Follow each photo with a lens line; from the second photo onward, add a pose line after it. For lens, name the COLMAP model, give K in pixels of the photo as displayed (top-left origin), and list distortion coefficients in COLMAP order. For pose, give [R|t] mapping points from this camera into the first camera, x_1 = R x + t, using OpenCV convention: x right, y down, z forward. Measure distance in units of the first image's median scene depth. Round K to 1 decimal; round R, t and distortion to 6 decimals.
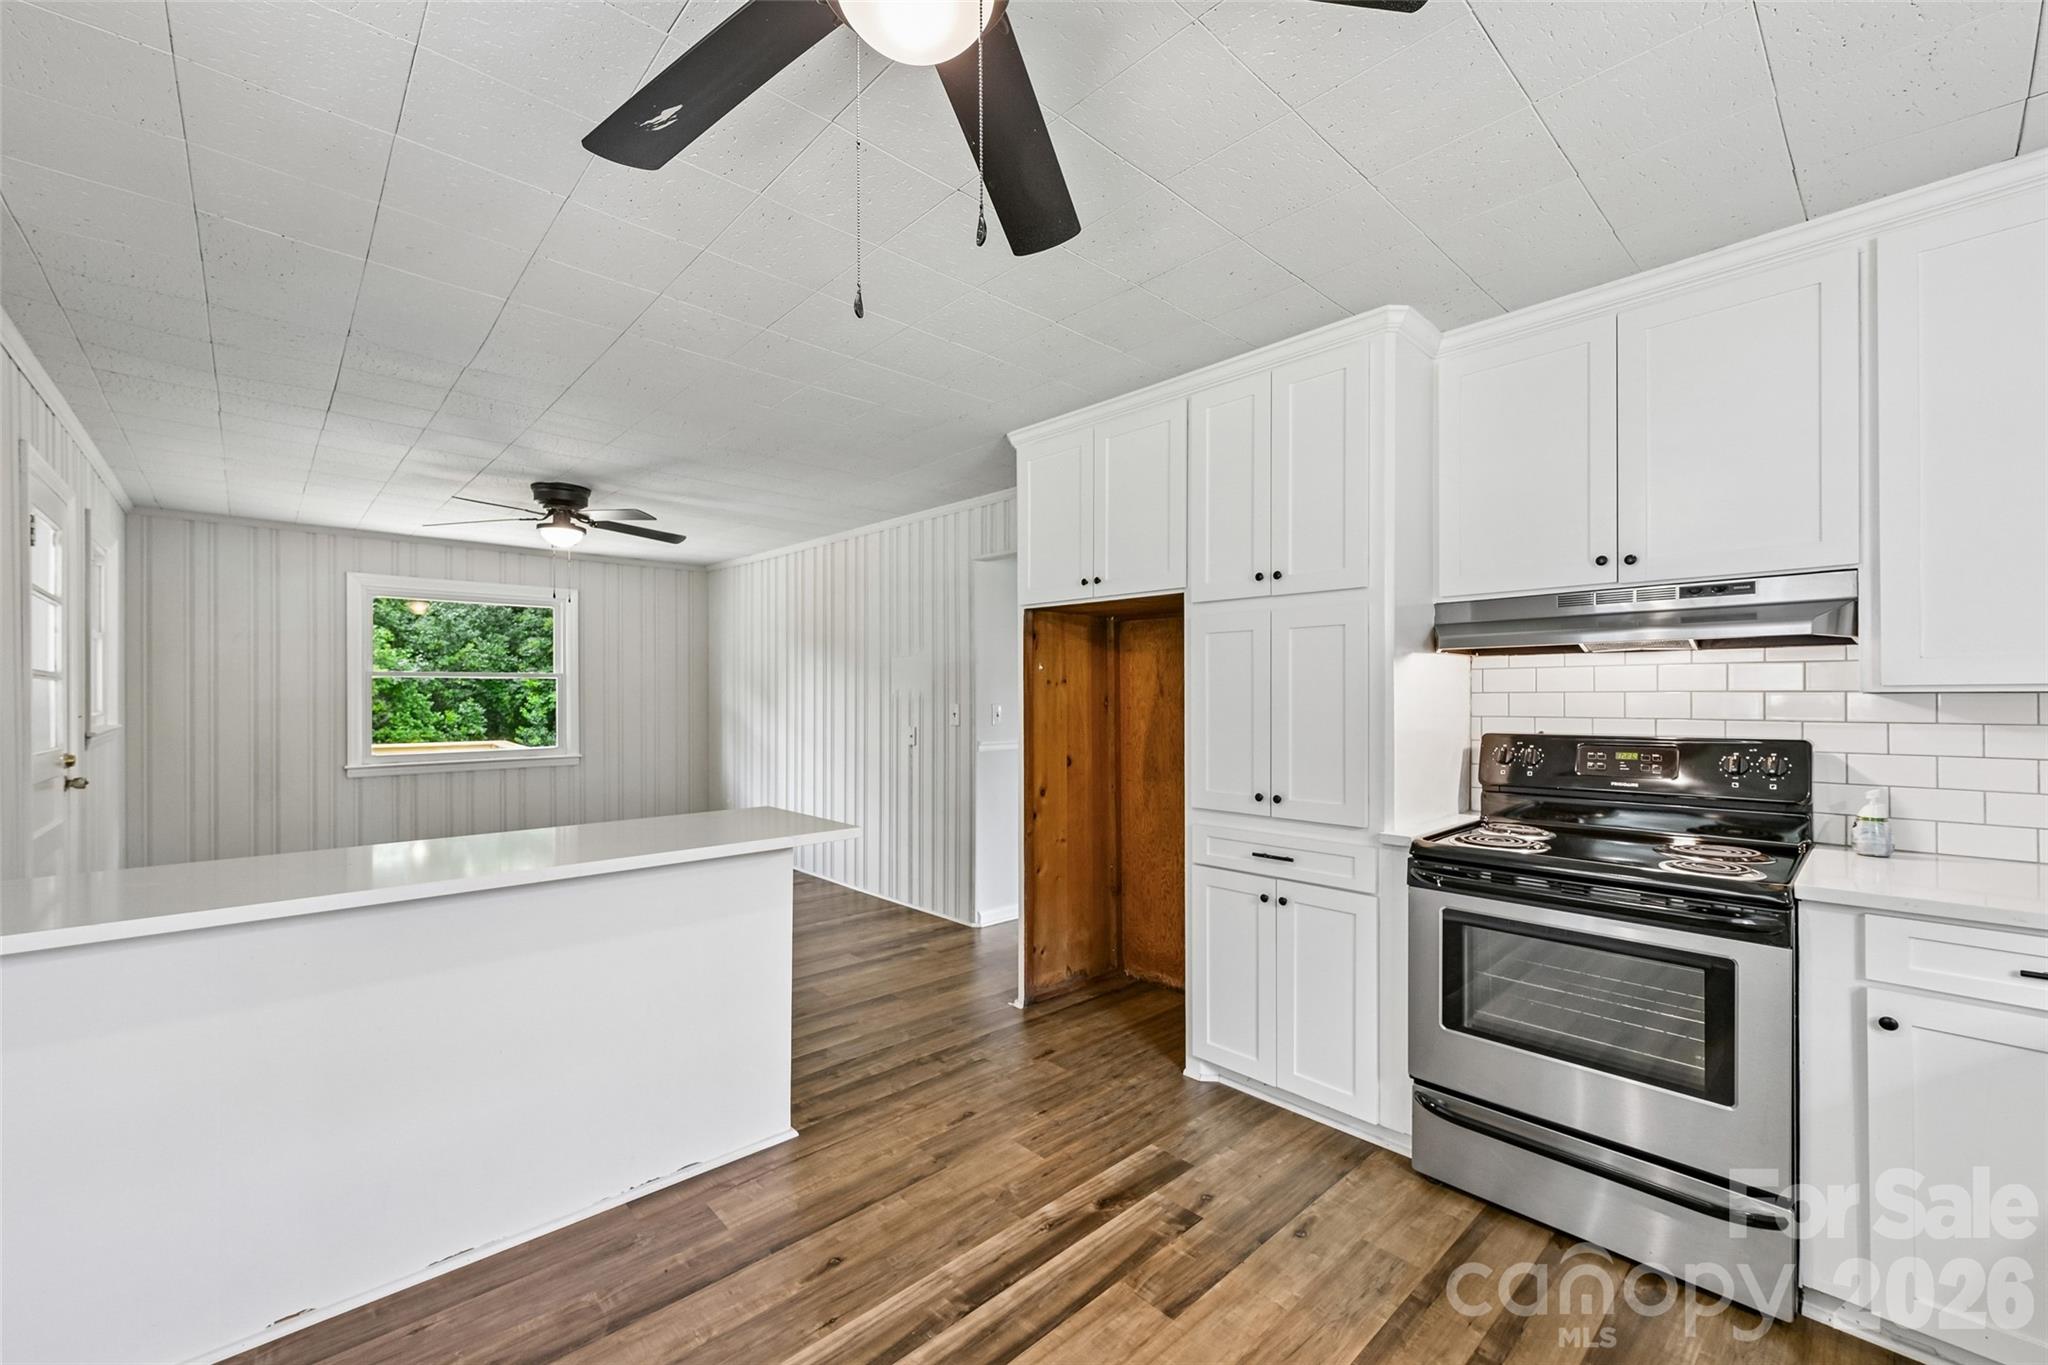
lens RADIAL K [[825.4, 0, 1012.8], [0, 825.4, 693.9], [0, 0, 1]] dist [-0.001855, -0.000053]
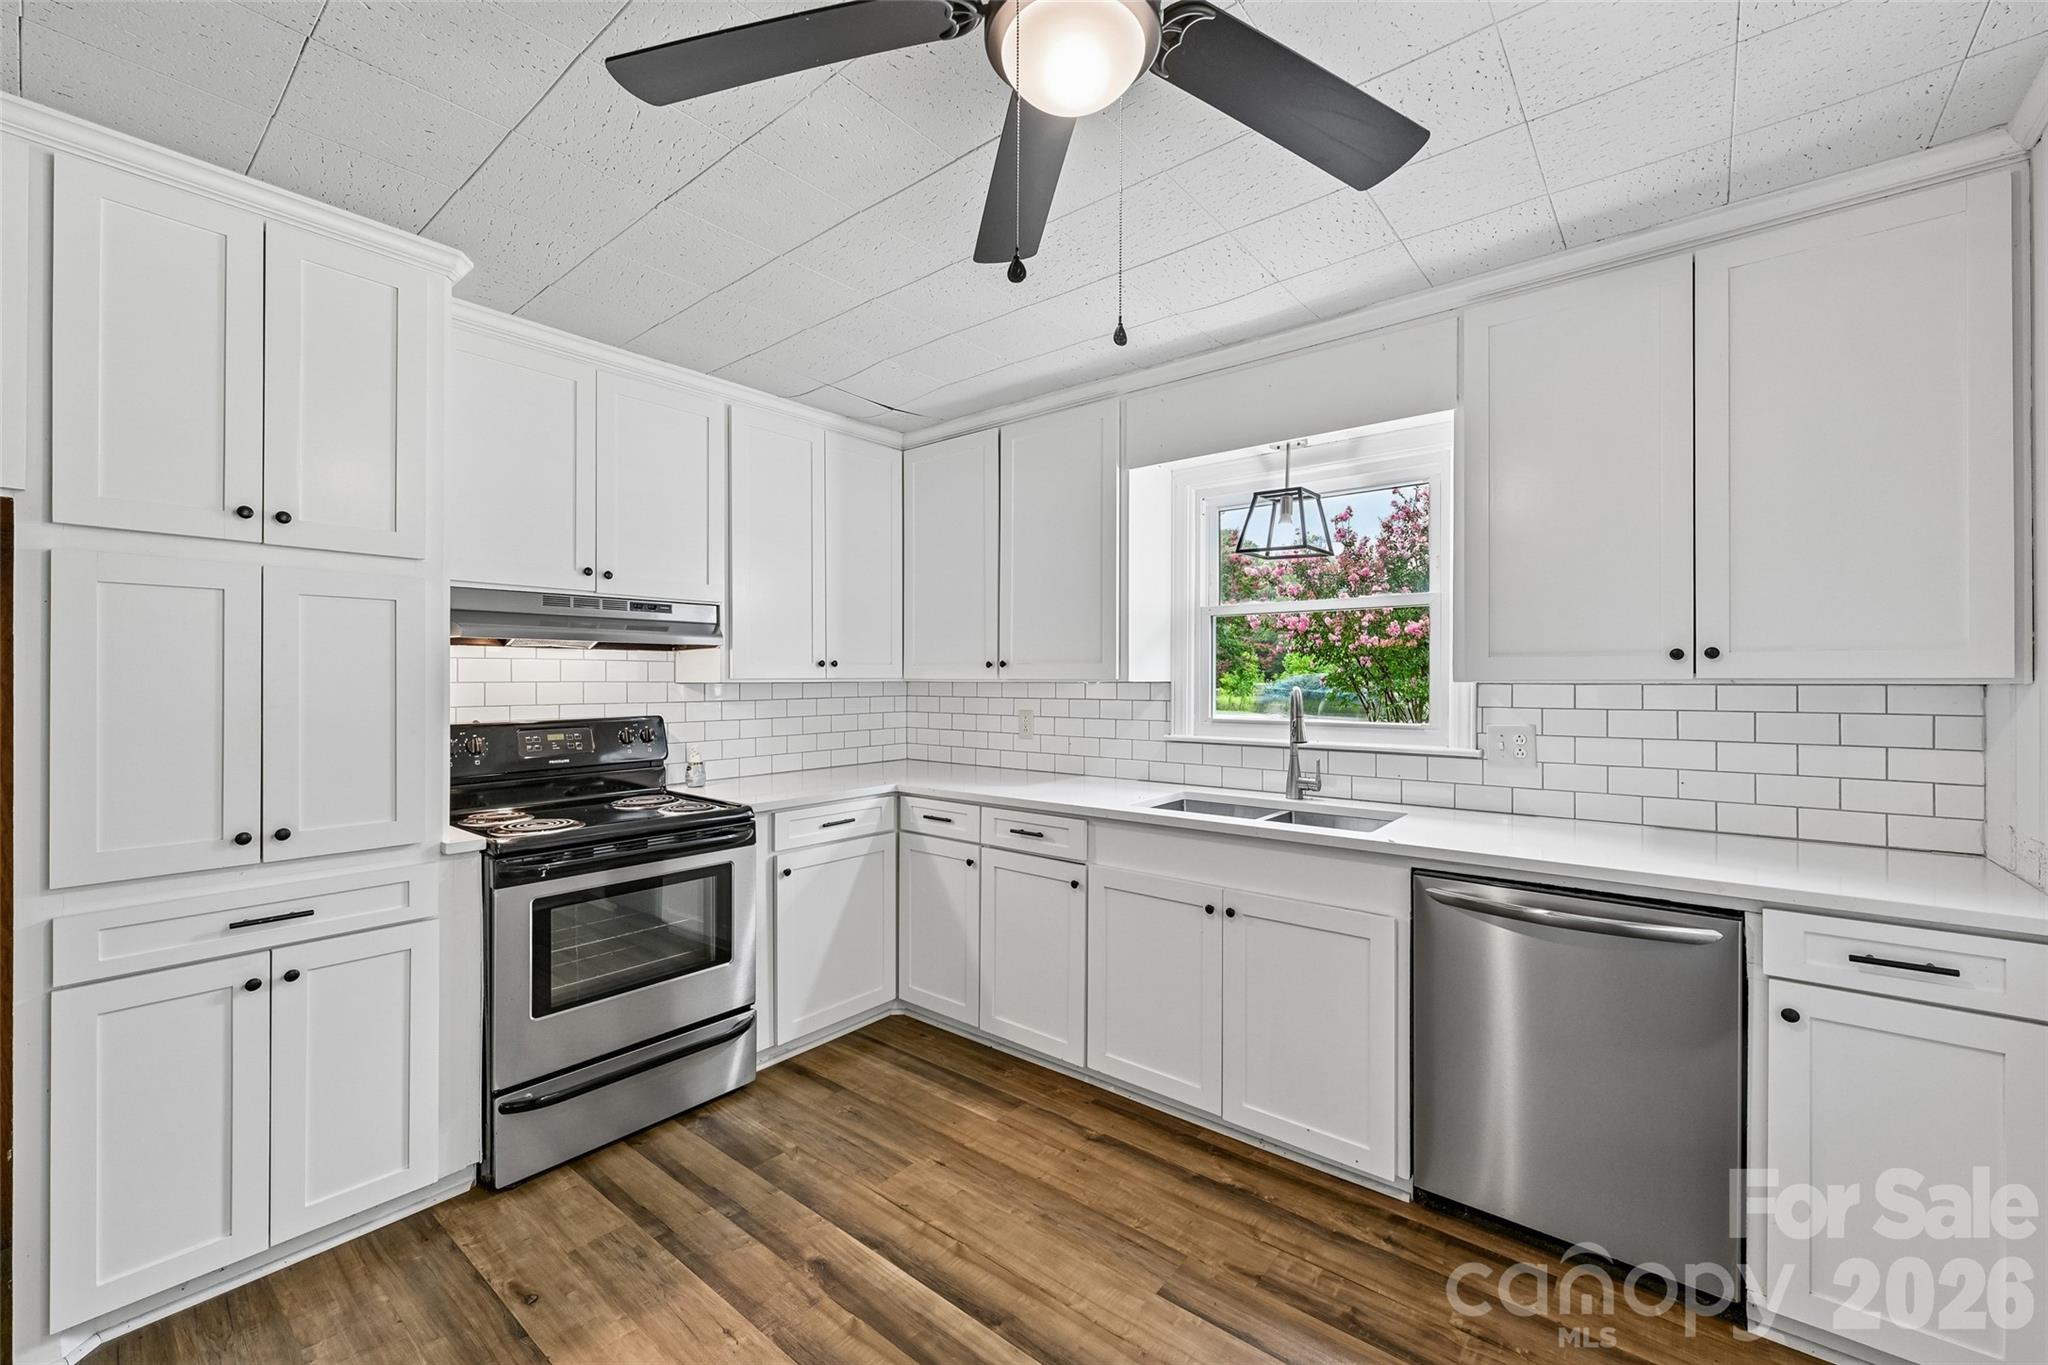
lens RADIAL K [[825.4, 0, 1013.7], [0, 825.4, 678.7], [0, 0, 1]] dist [-0.001855, -0.000053]
pose [[-0.135938, 0.002848, 0.990713, -0.475103], [0.000407, 0.999996, -0.002819, -0.003517], [-0.990717, 0.000020, -0.135939, 0.487703]]
